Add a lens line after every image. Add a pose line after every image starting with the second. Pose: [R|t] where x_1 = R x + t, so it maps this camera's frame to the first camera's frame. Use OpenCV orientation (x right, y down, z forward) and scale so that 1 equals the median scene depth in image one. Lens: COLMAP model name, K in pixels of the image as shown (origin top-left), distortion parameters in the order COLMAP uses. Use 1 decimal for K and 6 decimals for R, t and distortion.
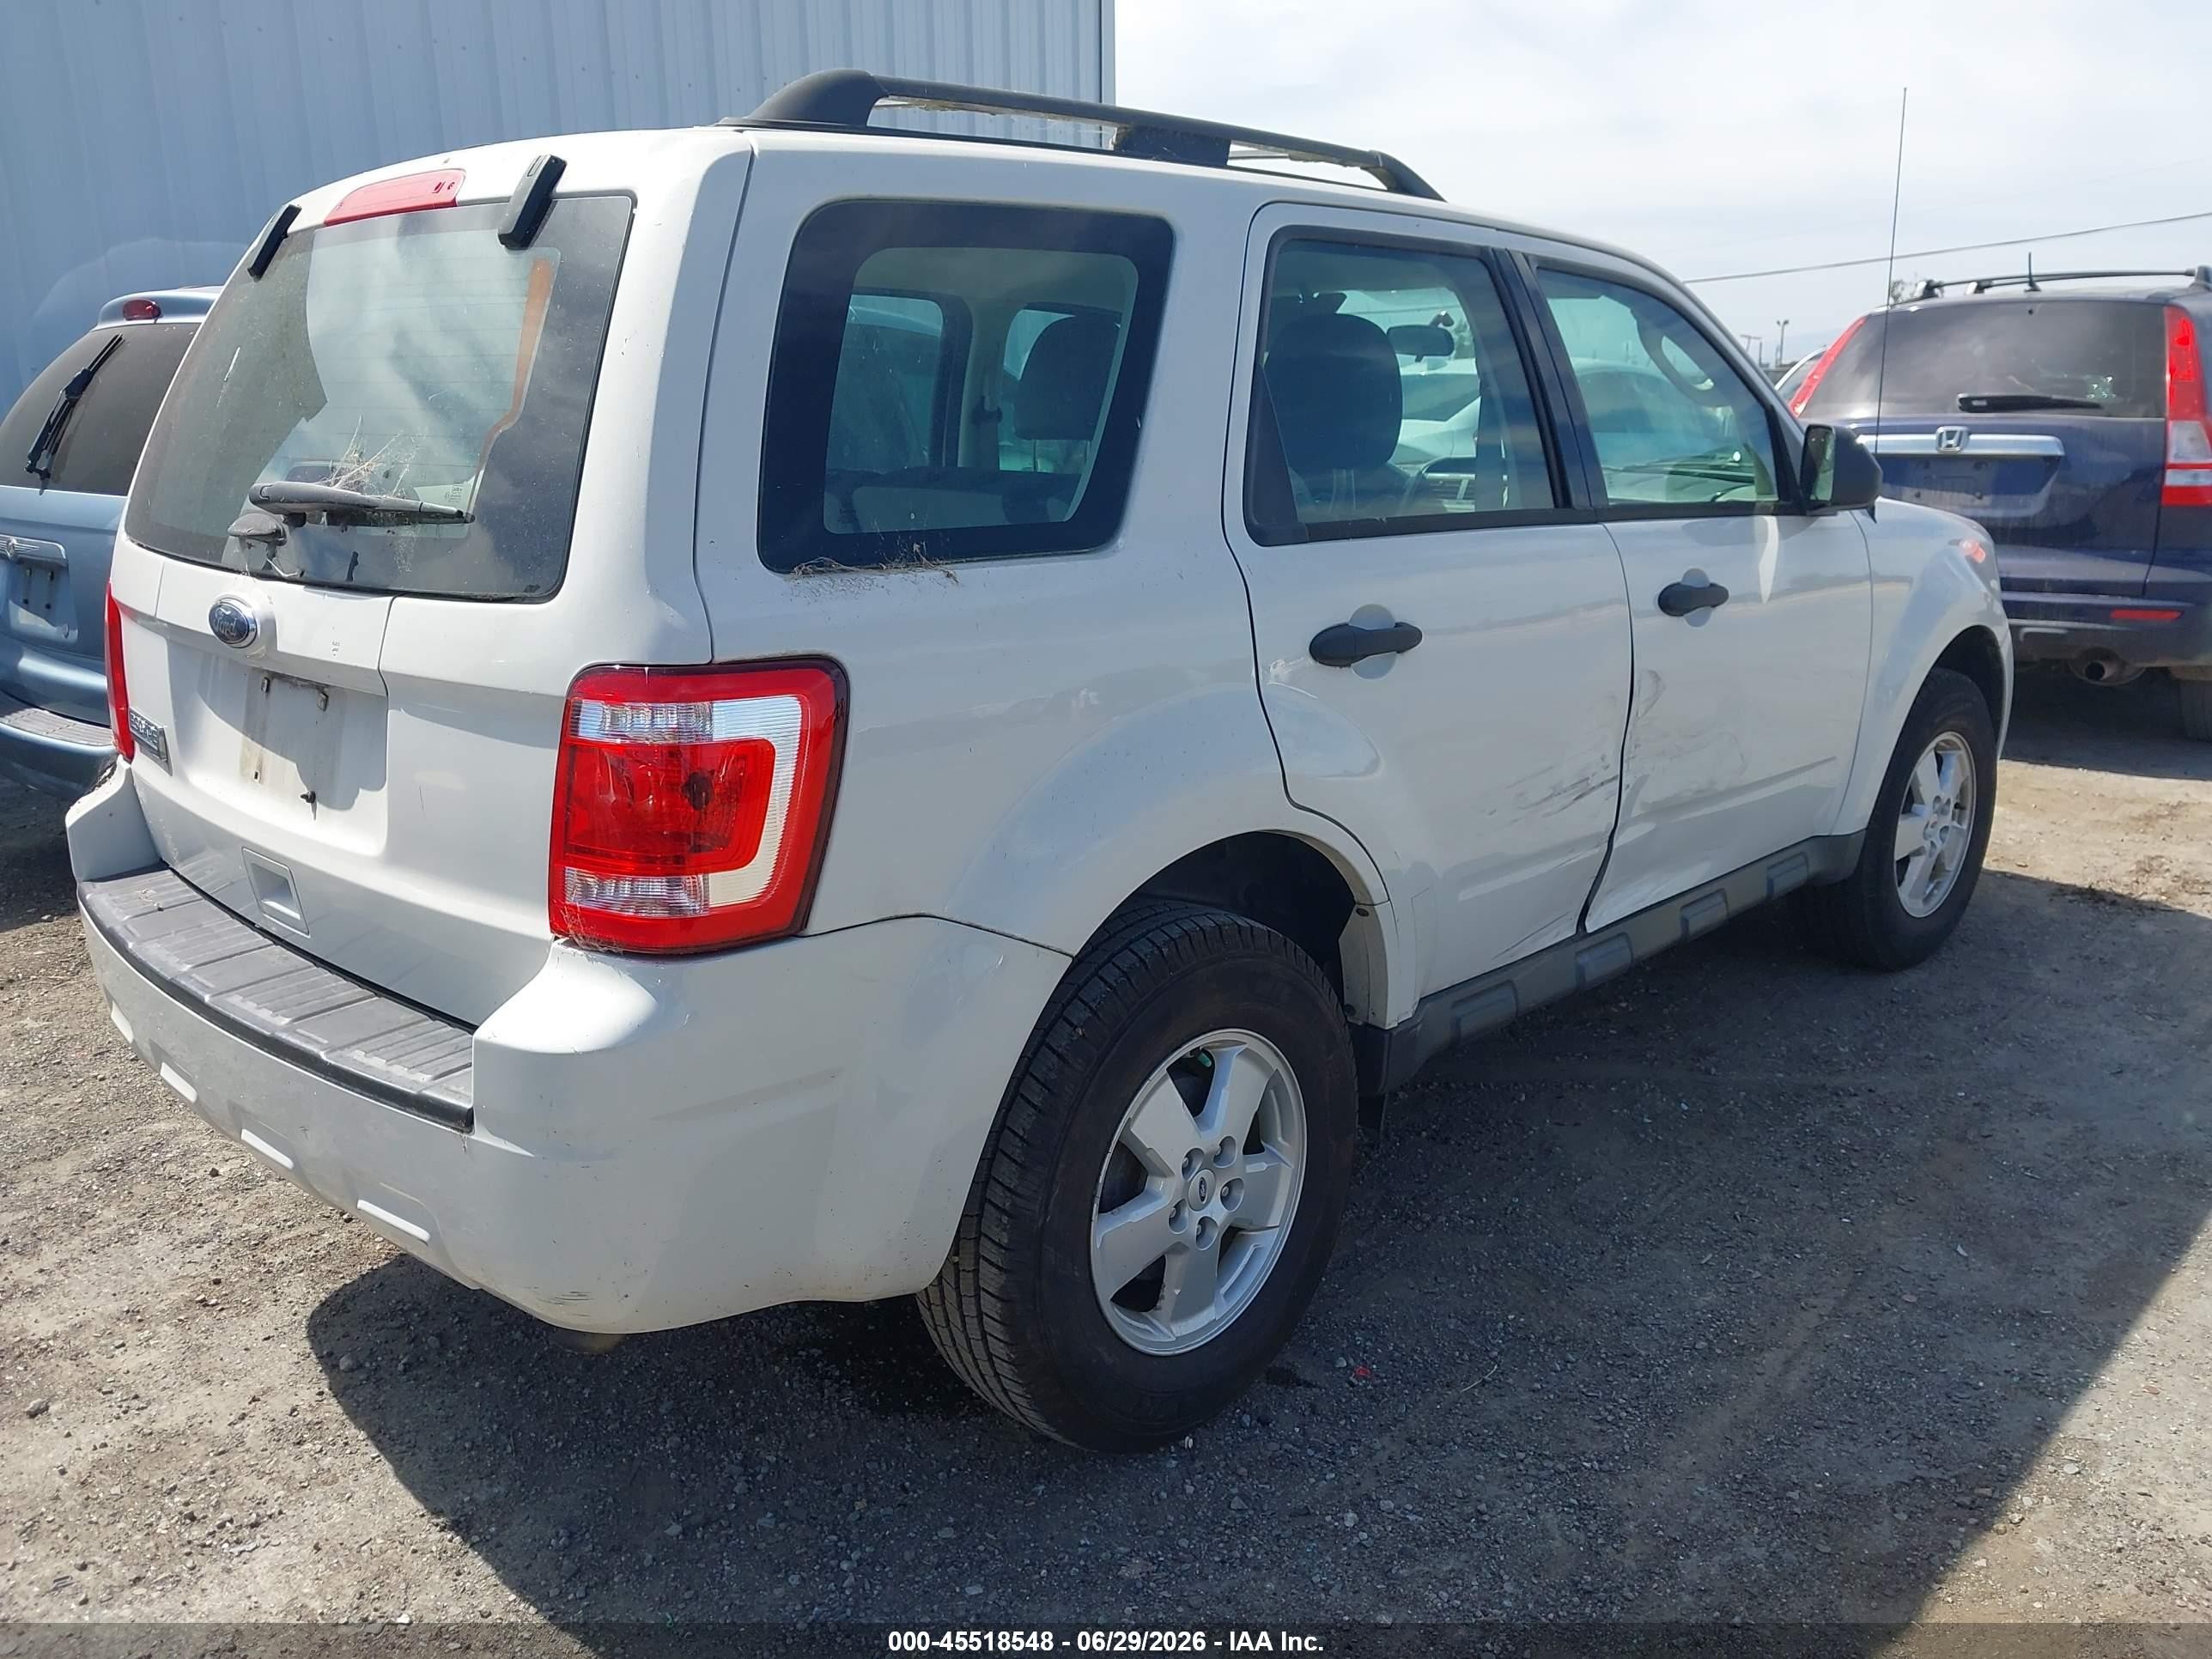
lens RADIAL K [[1812.6, 0, 1106.7], [0, 1812.6, 774.1], [0, 0, 1]] dist [0.001127, -0.007534]
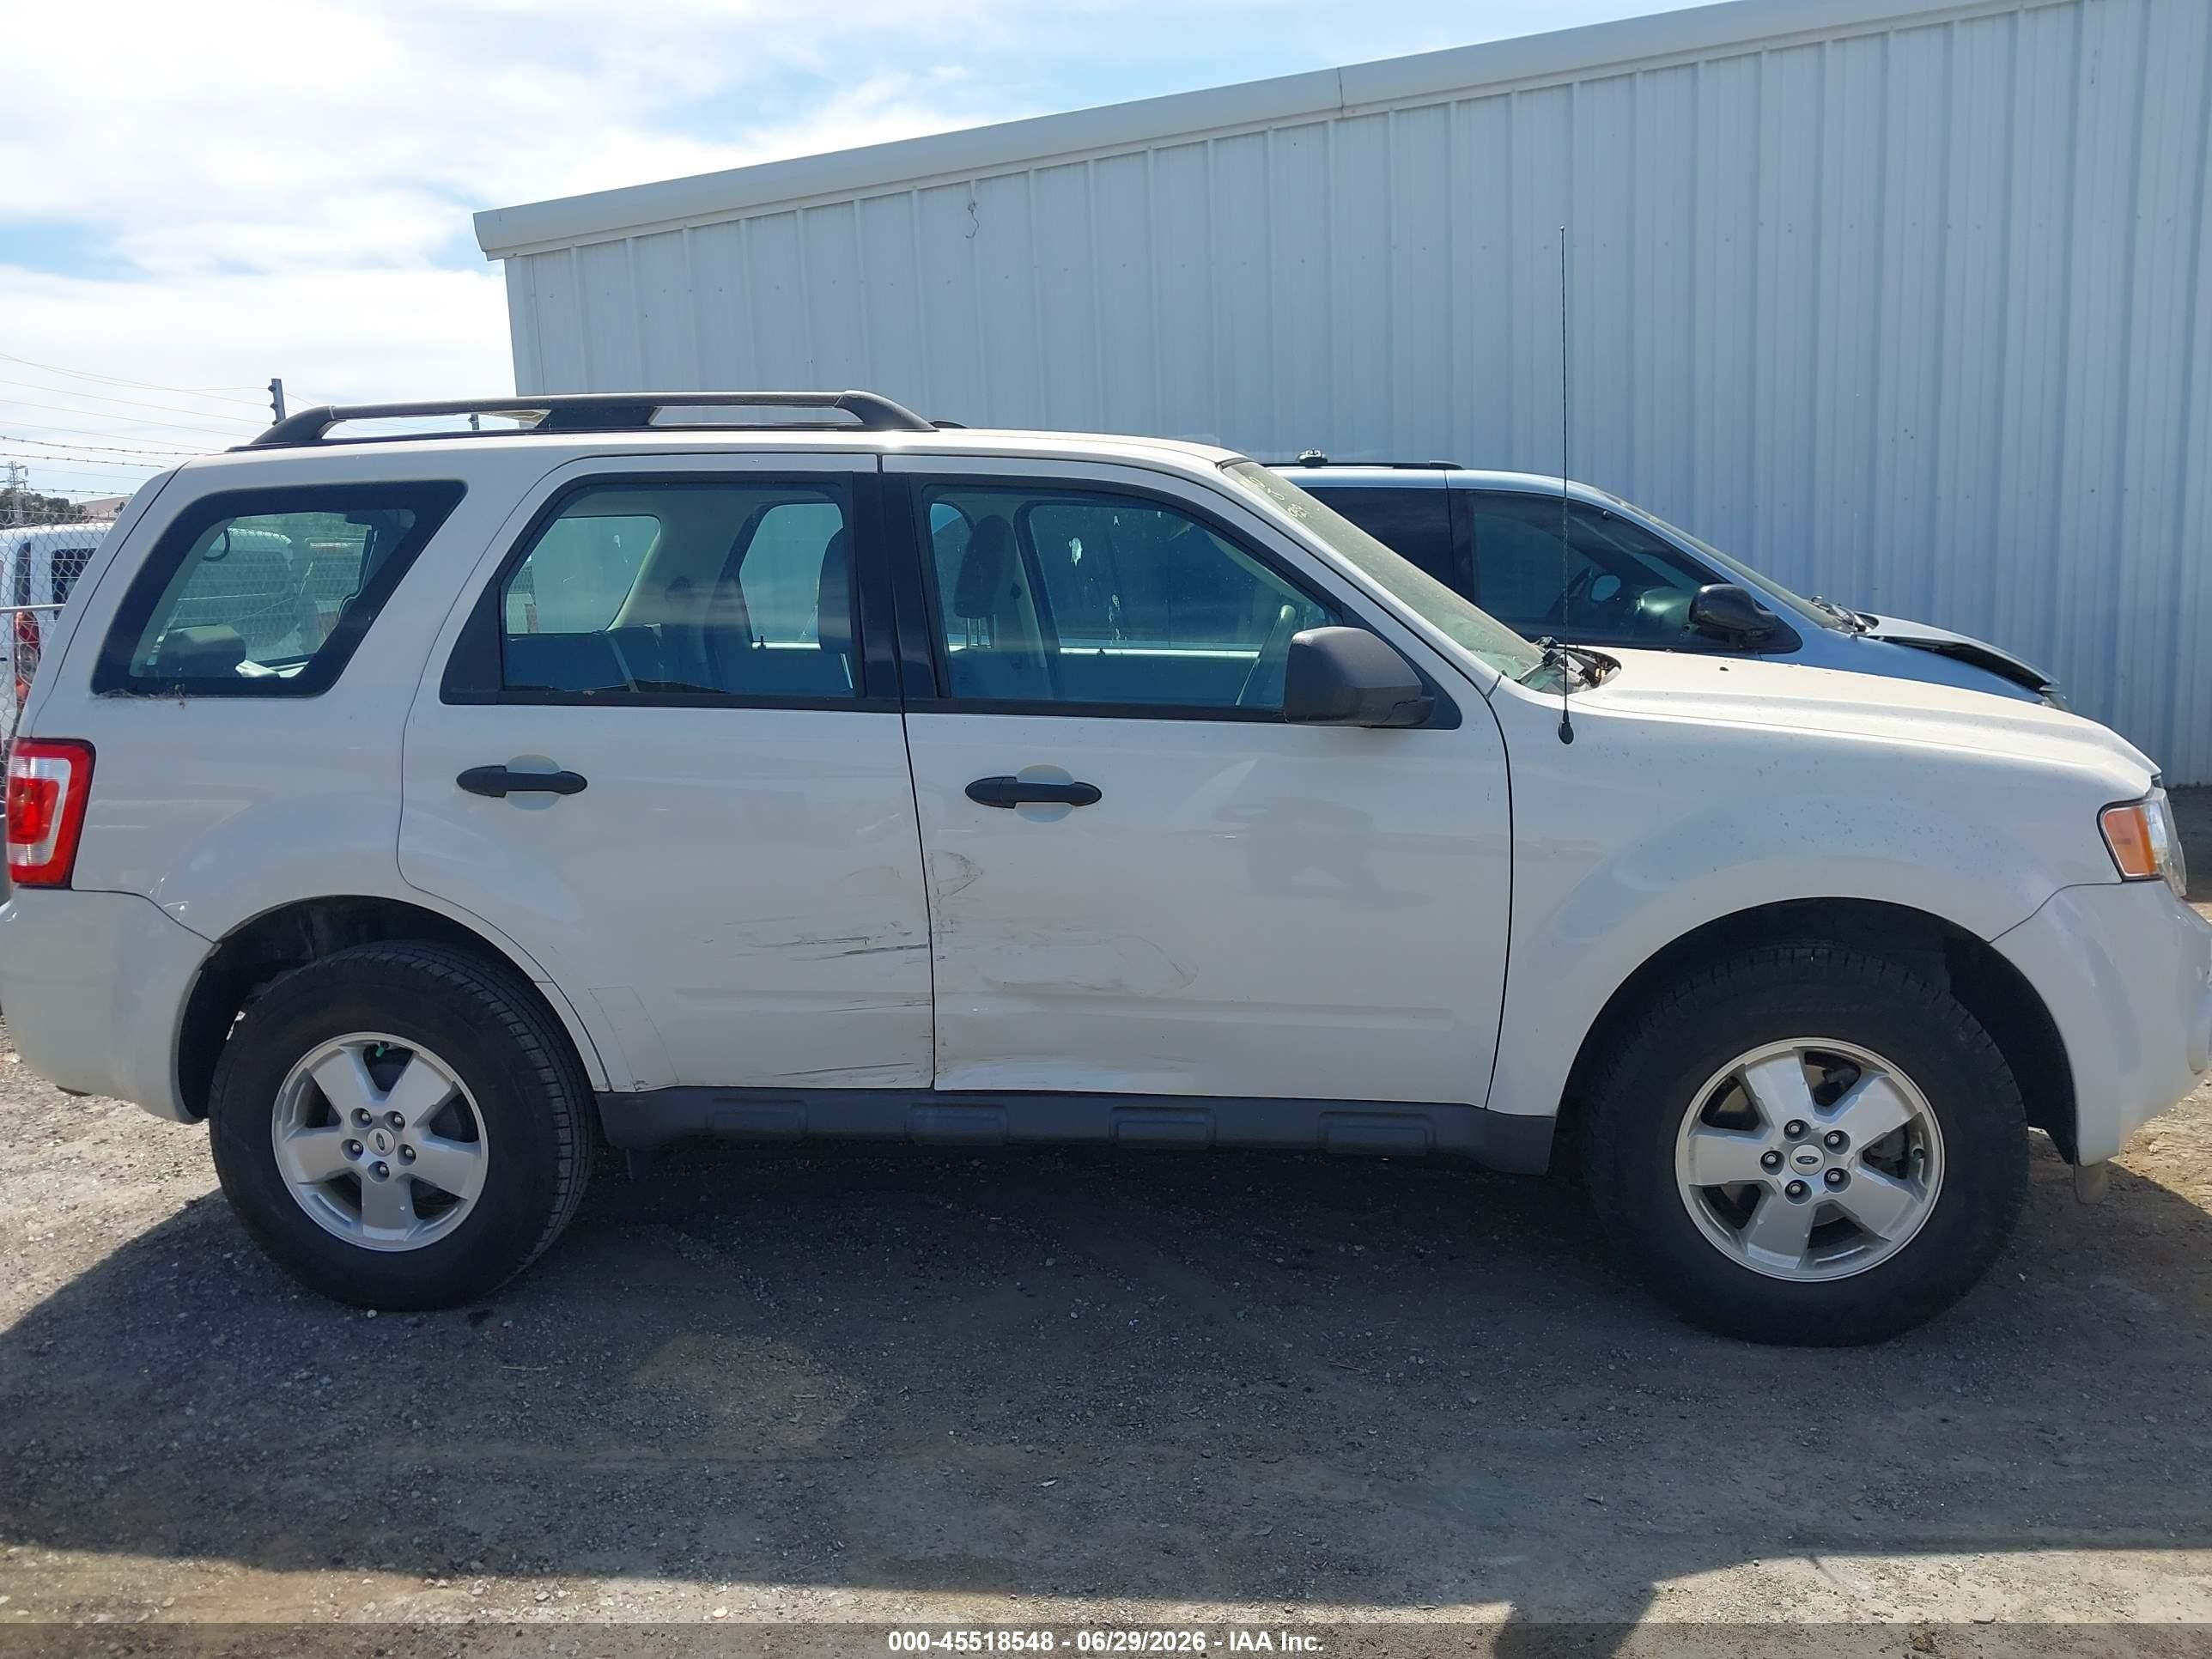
lens RADIAL K [[1761.8, 0, 1106.0], [0, 1761.8, 829.5], [0, 0, 1]] dist [0.003271, 0.000538]
pose [[0.594460, 0.109643, -0.796616, 1.461718], [-0.154771, 0.987739, 0.020453, -0.133191], [0.789091, 0.111134, 0.604140, 0.563273]]
